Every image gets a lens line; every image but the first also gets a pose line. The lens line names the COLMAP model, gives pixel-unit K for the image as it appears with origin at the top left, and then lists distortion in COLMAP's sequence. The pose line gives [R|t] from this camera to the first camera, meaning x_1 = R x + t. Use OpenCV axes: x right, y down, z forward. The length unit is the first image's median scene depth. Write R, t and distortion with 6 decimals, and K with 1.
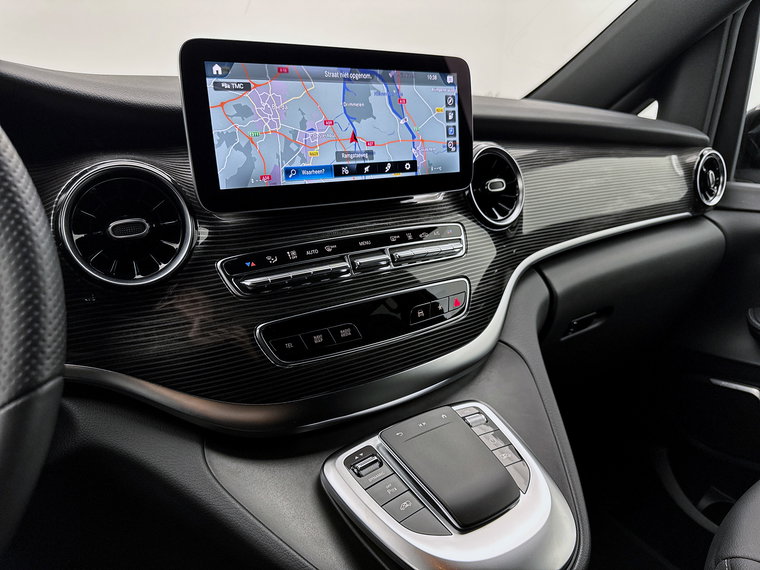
lens RADIAL K [[545.7, 0, 383.8], [0, 545.7, 288.1], [0, 0, 1]] dist [0.044216, -0.022038]
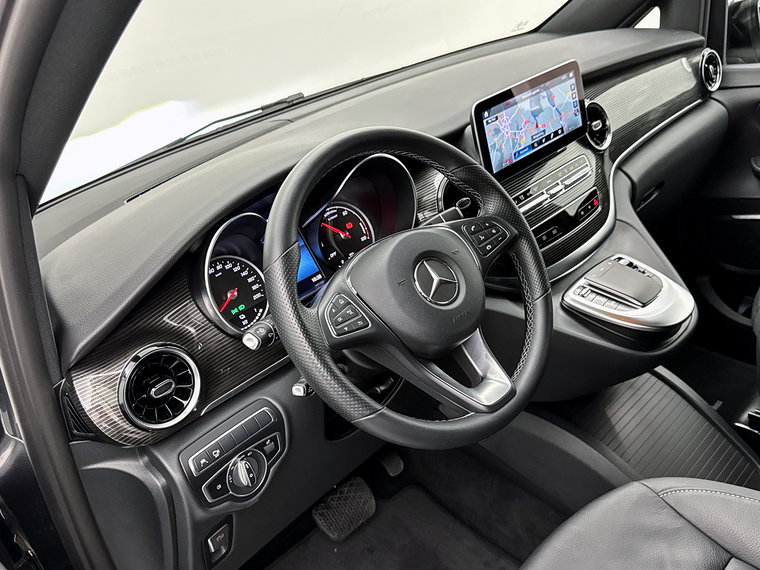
lens RADIAL K [[688.1, 0, 380.8], [0, 688.1, 285.0], [0, 0, 1]] dist [0.012458, -0.007029]
pose [[0.970261, -0.231914, 0.069348, -0.814924], [0.221030, 0.965627, 0.136788, -0.188361], [-0.098688, -0.117392, 0.988170, -1.226539]]
